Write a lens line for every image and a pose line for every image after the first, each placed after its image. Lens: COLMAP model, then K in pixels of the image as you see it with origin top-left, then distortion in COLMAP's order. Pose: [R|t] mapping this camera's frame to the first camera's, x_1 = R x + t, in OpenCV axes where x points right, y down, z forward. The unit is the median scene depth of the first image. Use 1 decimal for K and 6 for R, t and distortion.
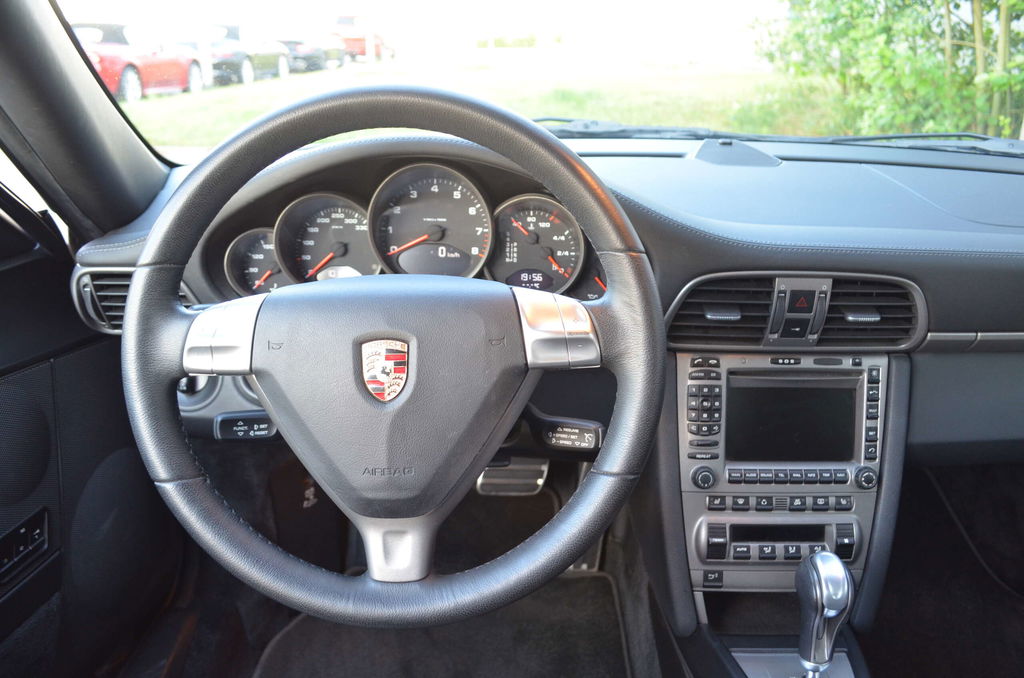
lens RADIAL K [[800.1, 0, 512.8], [0, 800.1, 344.1], [0, 0, 1]] dist [-0.058484, -0.000551]
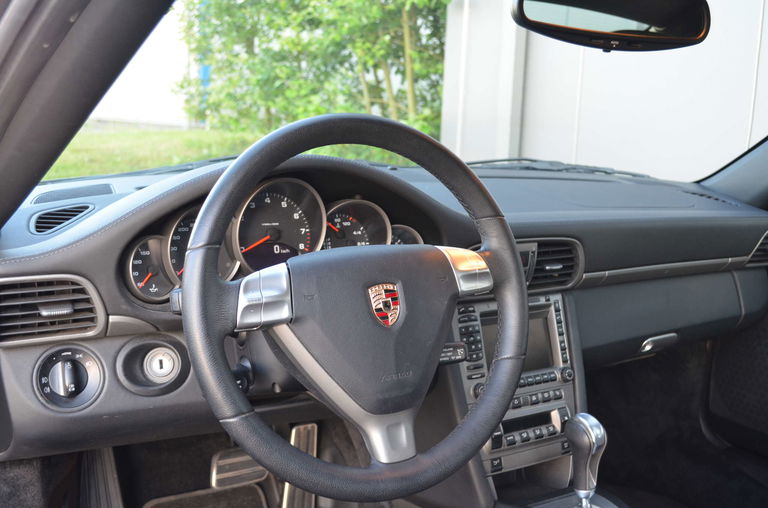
lens RADIAL K [[839.7, 0, 383.2], [0, 839.7, 252.5], [0, 0, 1]] dist [-0.042976, 0.000000]
pose [[0.846650, -0.070413, 0.527471, -0.667761], [0.166988, 0.976295, -0.137706, 0.104054], [-0.505271, 0.204670, 0.838338, -0.204057]]
